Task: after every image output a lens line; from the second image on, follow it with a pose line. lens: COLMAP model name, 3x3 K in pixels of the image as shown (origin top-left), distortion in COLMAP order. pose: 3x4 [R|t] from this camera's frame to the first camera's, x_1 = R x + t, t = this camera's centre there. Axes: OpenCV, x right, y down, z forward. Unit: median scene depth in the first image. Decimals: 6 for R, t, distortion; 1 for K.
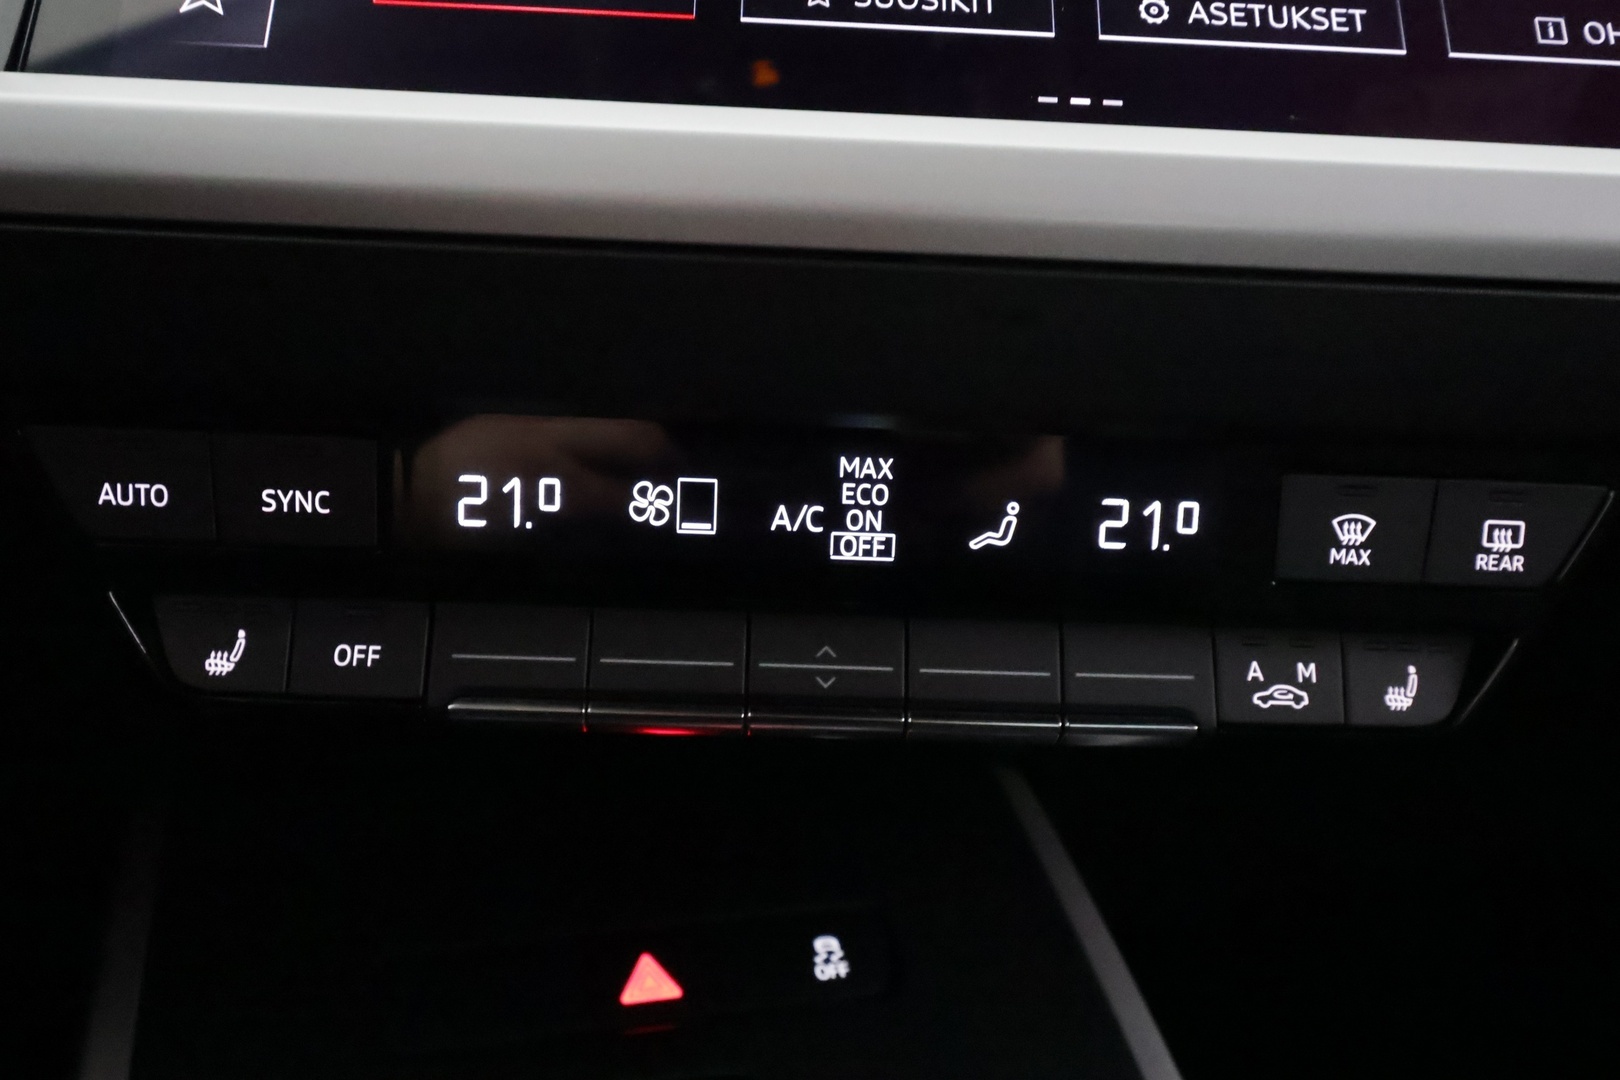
lens RADIAL K [[1289.0, 0, 810.9], [0, 1289.0, 538.7], [0, 0, 1]] dist [-0.015993, 0.015717]
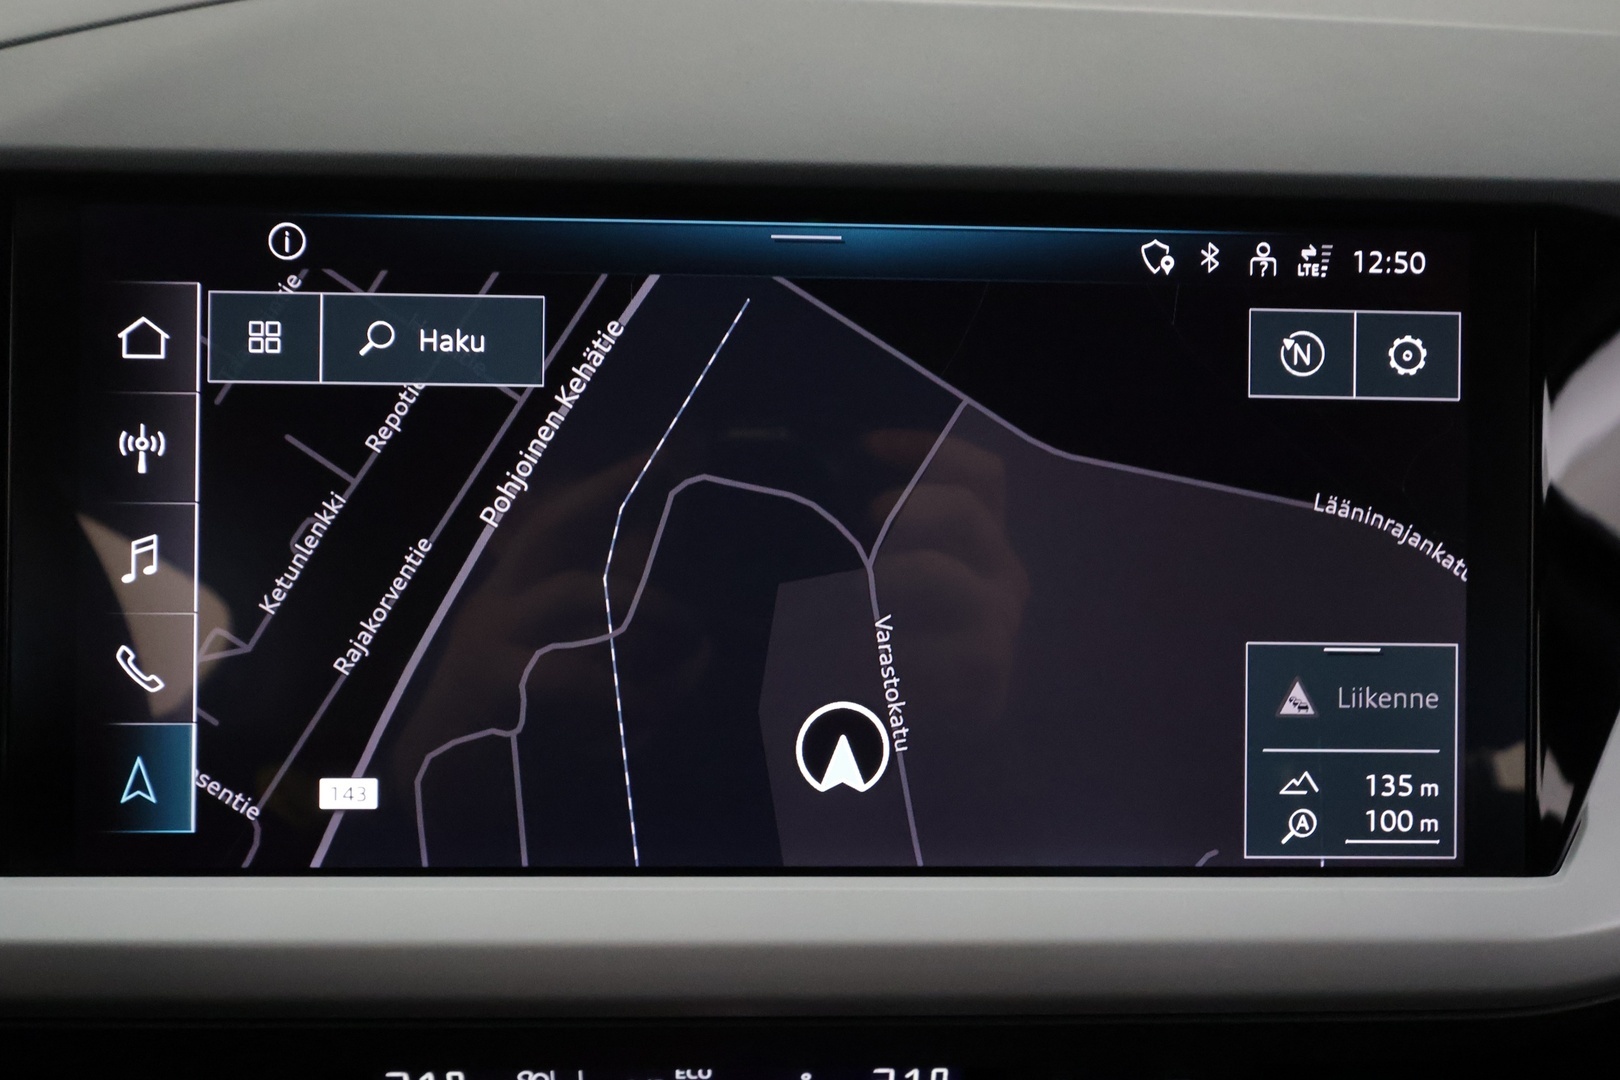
lens RADIAL K [[1289.0, 0, 799.3], [0, 1289.0, 524.9], [0, 0, 1]] dist [-0.015993, 0.015717]
pose [[0.999924, -0.008044, -0.009317, 0.170417], [0.010345, 0.959337, 0.282075, -0.954640], [0.006669, -0.282150, 0.959347, -0.109634]]
